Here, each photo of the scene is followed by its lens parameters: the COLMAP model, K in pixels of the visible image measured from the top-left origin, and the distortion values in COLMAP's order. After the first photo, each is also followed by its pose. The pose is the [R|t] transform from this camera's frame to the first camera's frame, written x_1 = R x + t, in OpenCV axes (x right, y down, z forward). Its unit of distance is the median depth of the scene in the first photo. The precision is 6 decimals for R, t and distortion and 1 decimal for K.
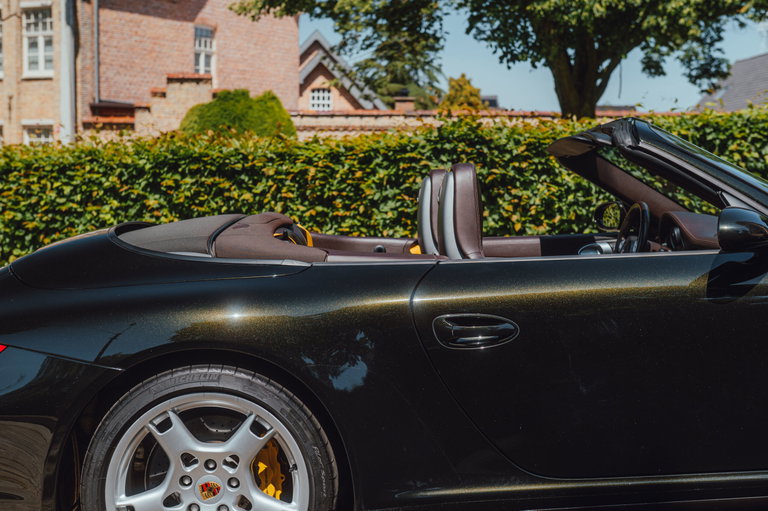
lens RADIAL K [[1259.9, 0, 384.0], [0, 1259.9, 255.5], [0, 0, 1]] dist [0.018973, 0.187055]
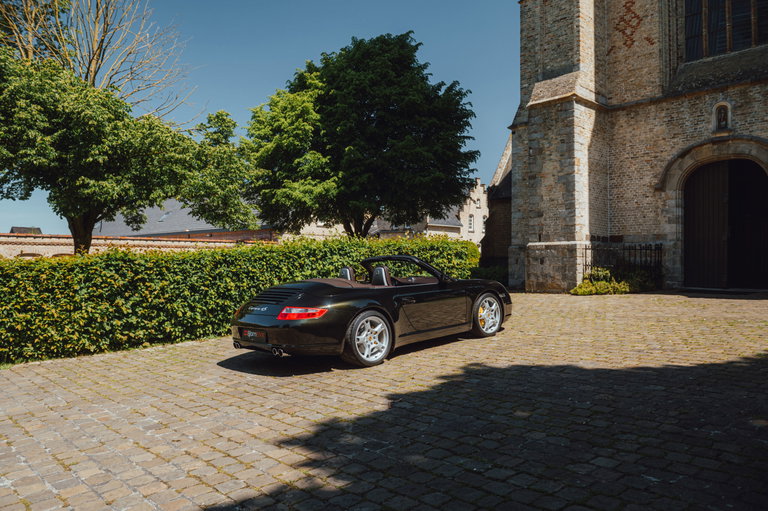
lens RADIAL K [[601.1, 0, 384.0], [0, 601.1, 255.5], [0, 0, 1]] dist [-0.011628, -0.007753]
pose [[0.742048, 0.007154, 0.670309, -0.286579], [0.044680, 0.997192, -0.060105, -0.016972], [-0.668856, 0.074551, 0.739644, -0.066936]]
